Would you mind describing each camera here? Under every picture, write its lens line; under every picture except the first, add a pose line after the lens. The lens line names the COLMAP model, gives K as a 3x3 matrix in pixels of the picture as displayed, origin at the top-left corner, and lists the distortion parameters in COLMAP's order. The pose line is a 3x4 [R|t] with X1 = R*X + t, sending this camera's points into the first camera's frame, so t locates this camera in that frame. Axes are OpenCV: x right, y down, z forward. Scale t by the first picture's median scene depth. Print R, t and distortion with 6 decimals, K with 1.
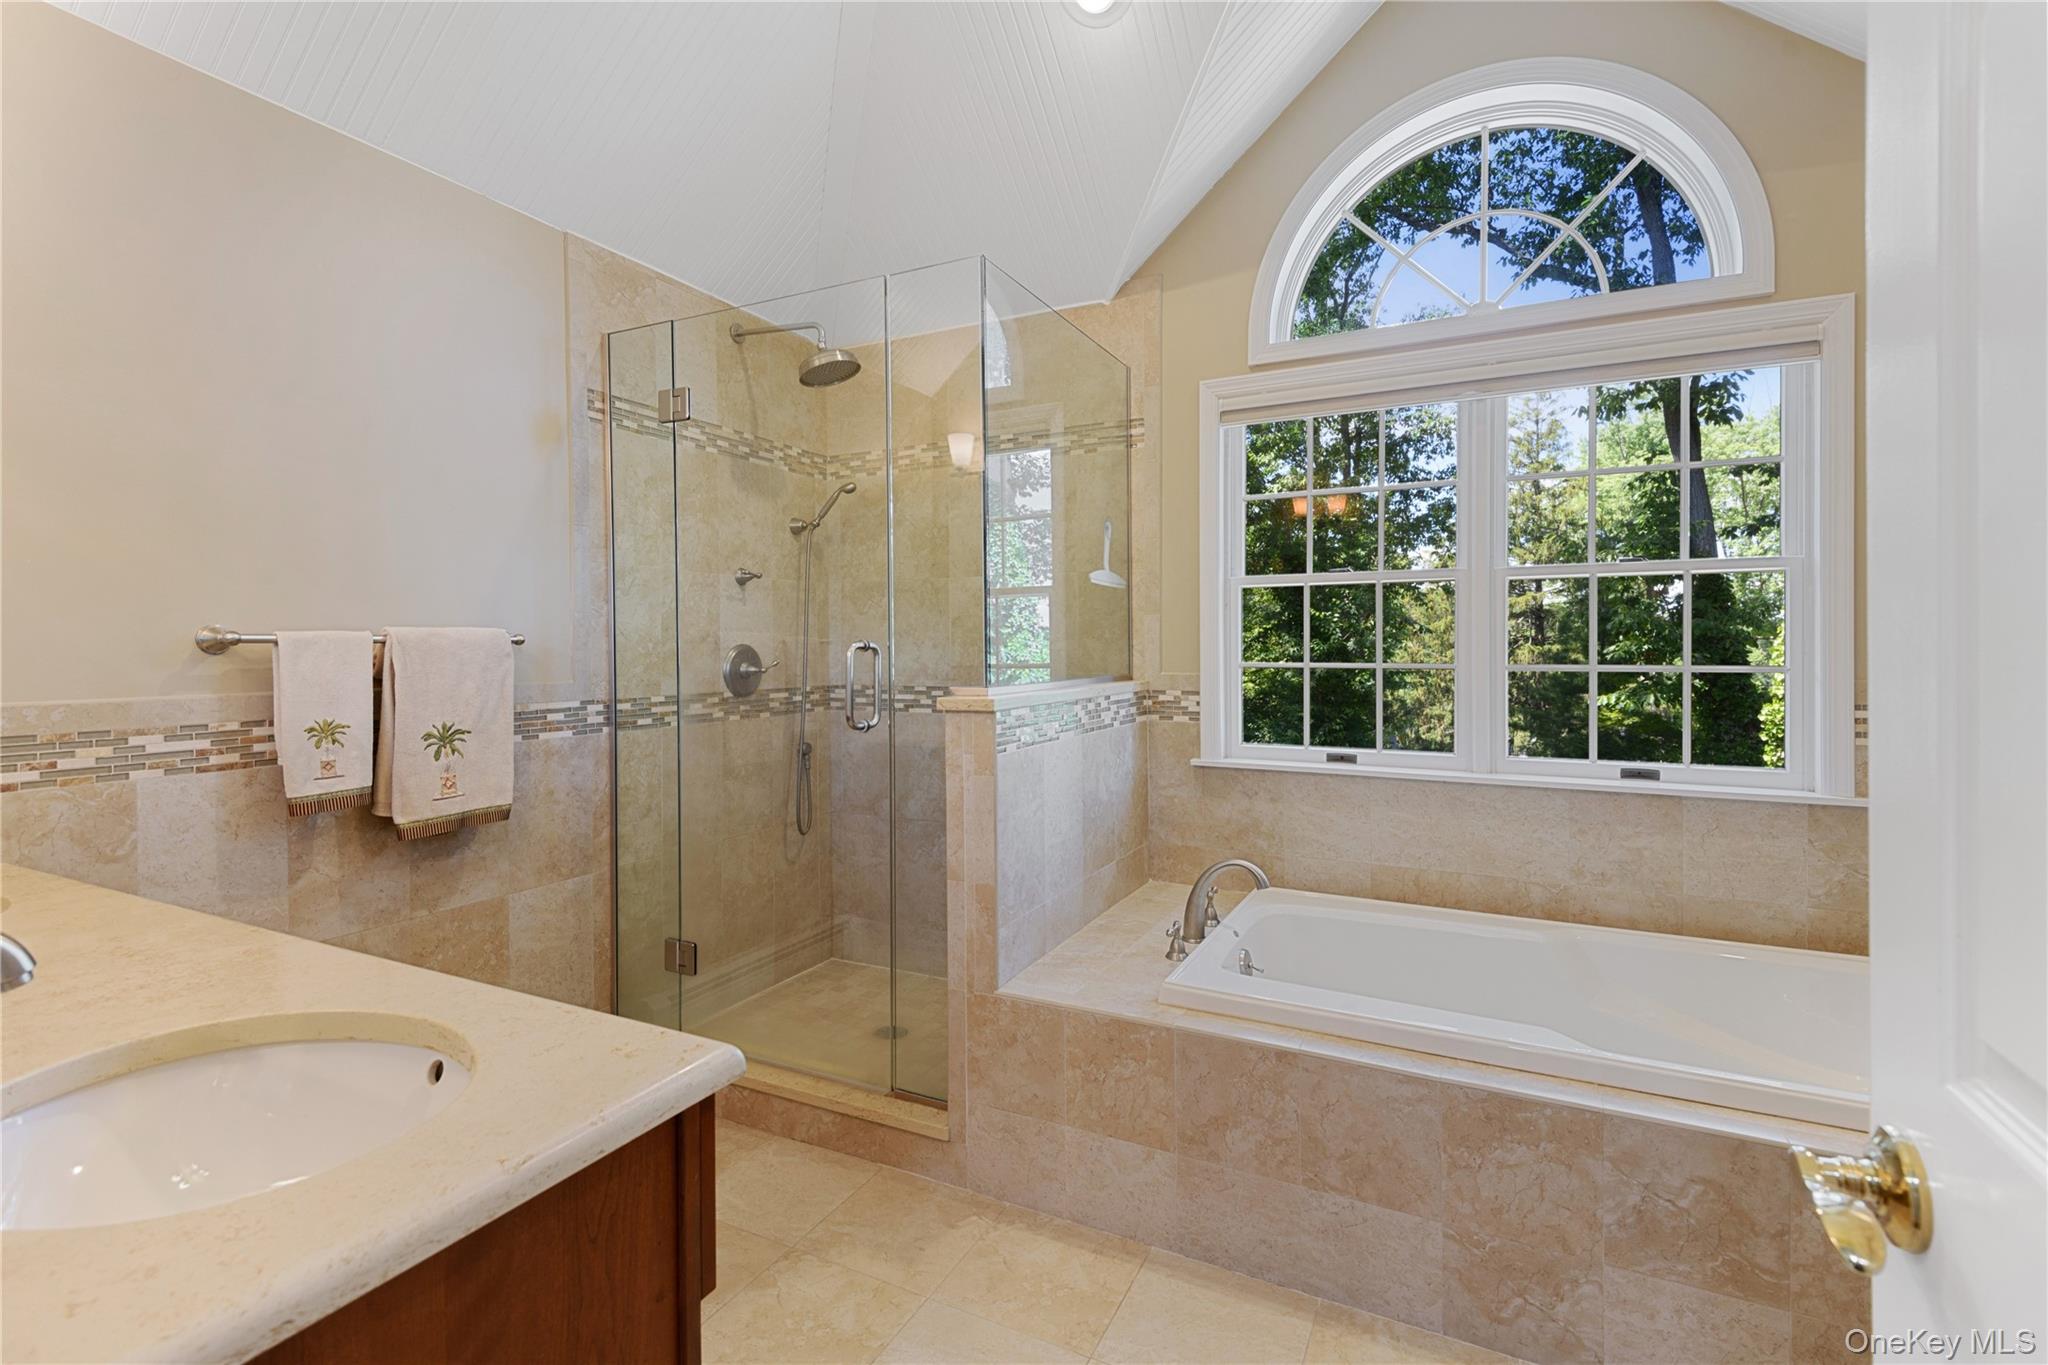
lens RADIAL K [[988.8, 0, 974.2], [0, 988.8, 639.5], [0, 0, 1]] dist [0.035422, -0.034260]
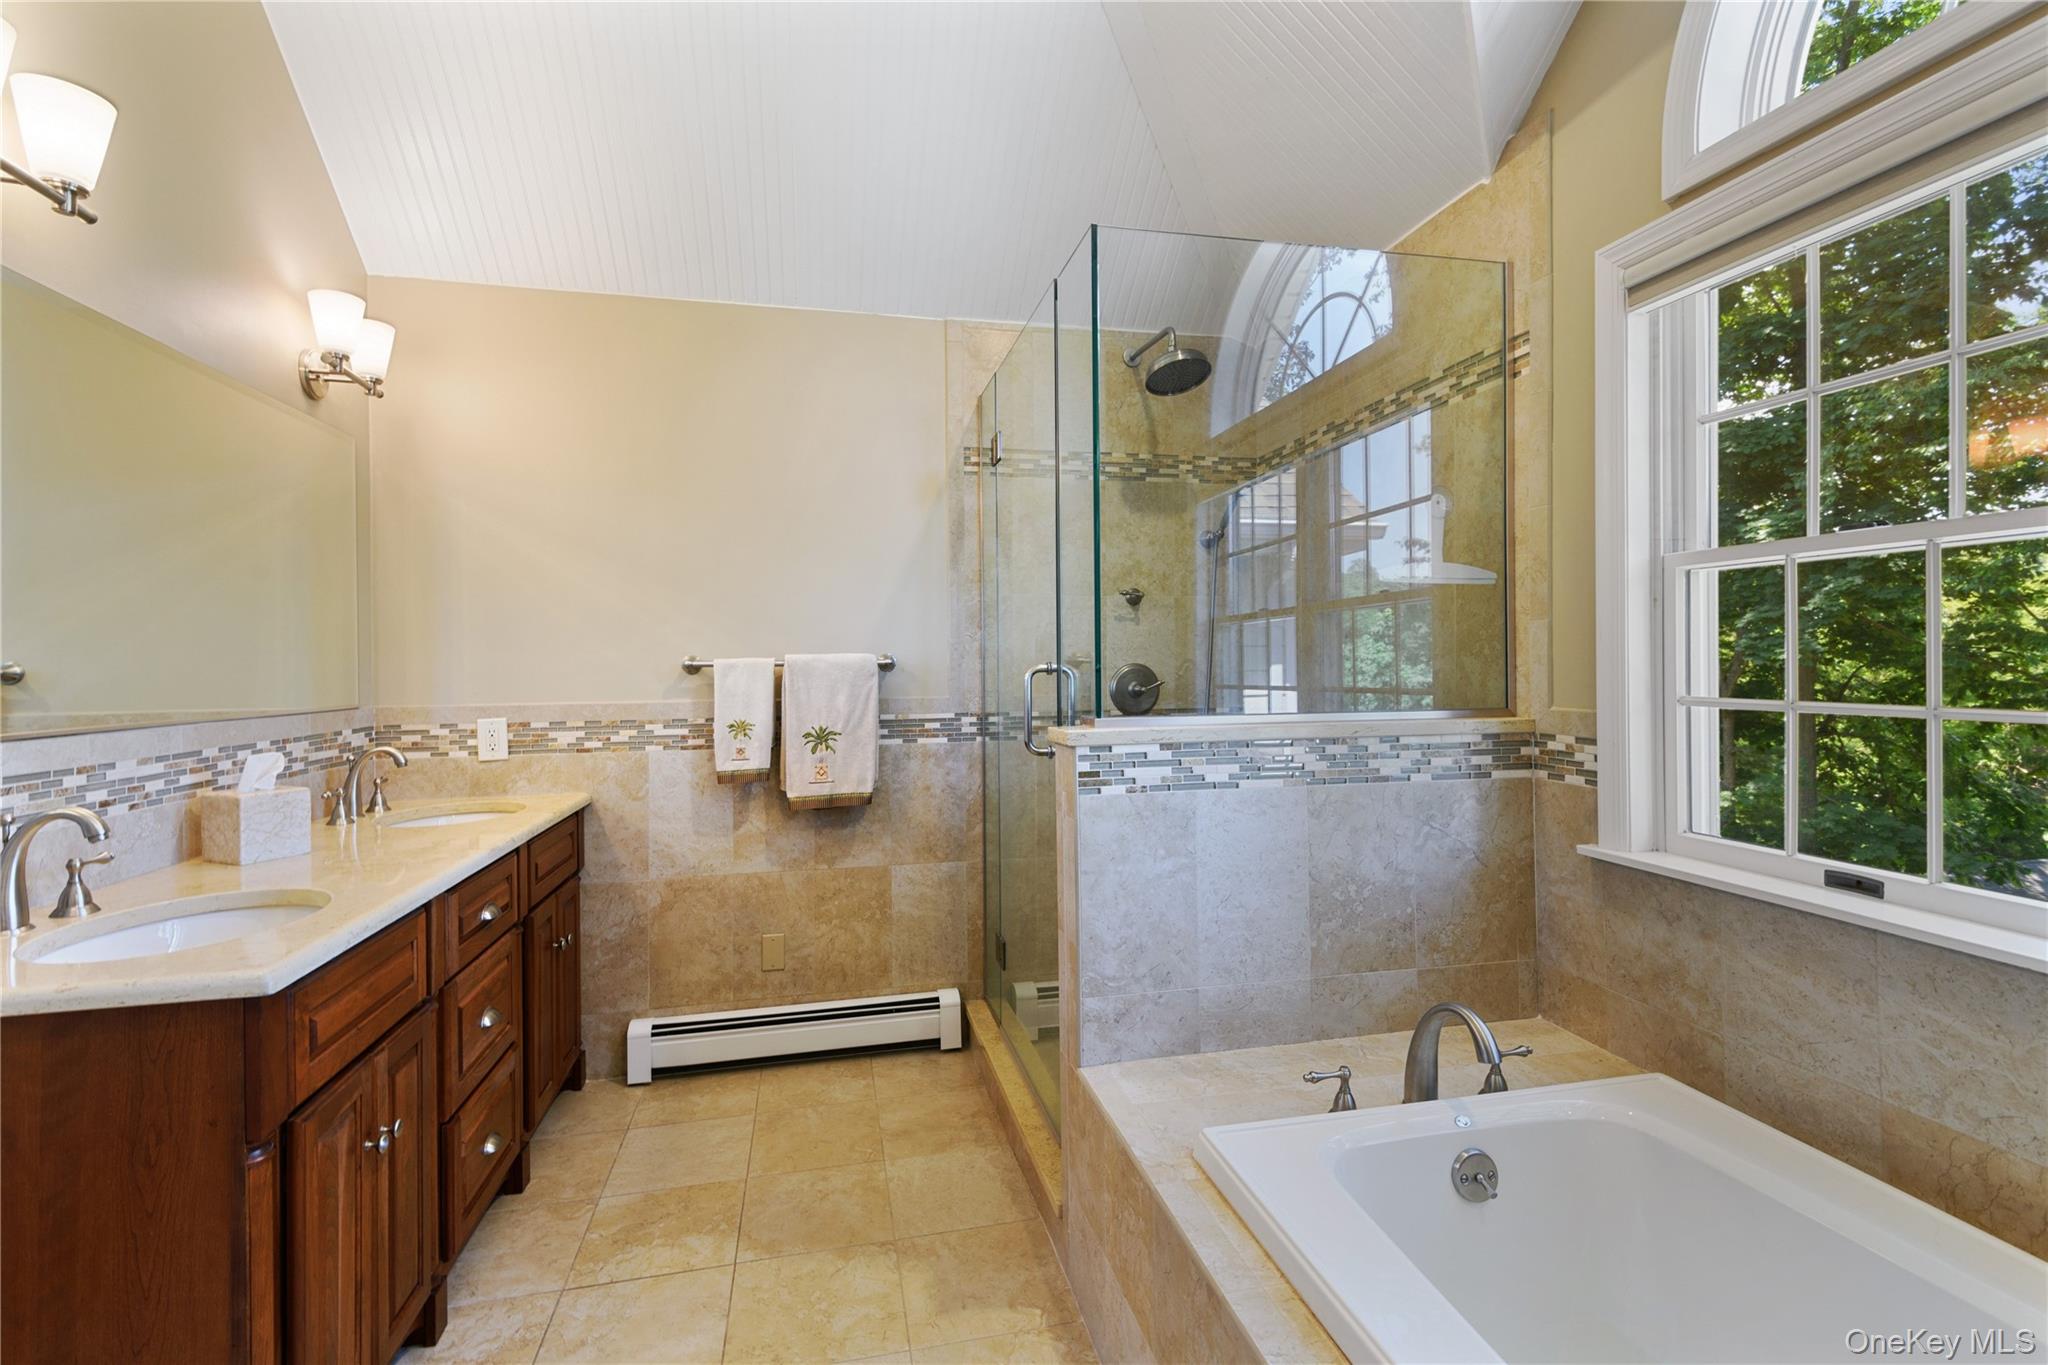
lens RADIAL K [[936.7, 0, 989.8], [0, 936.7, 649.7], [0, 0, 1]] dist [0.042338, -0.027466]
pose [[0.613977, -0.011939, -0.789233, 0.504725], [0.012585, 0.999907, -0.005335, -0.007097], [0.789223, -0.006657, 0.614070, 0.345272]]
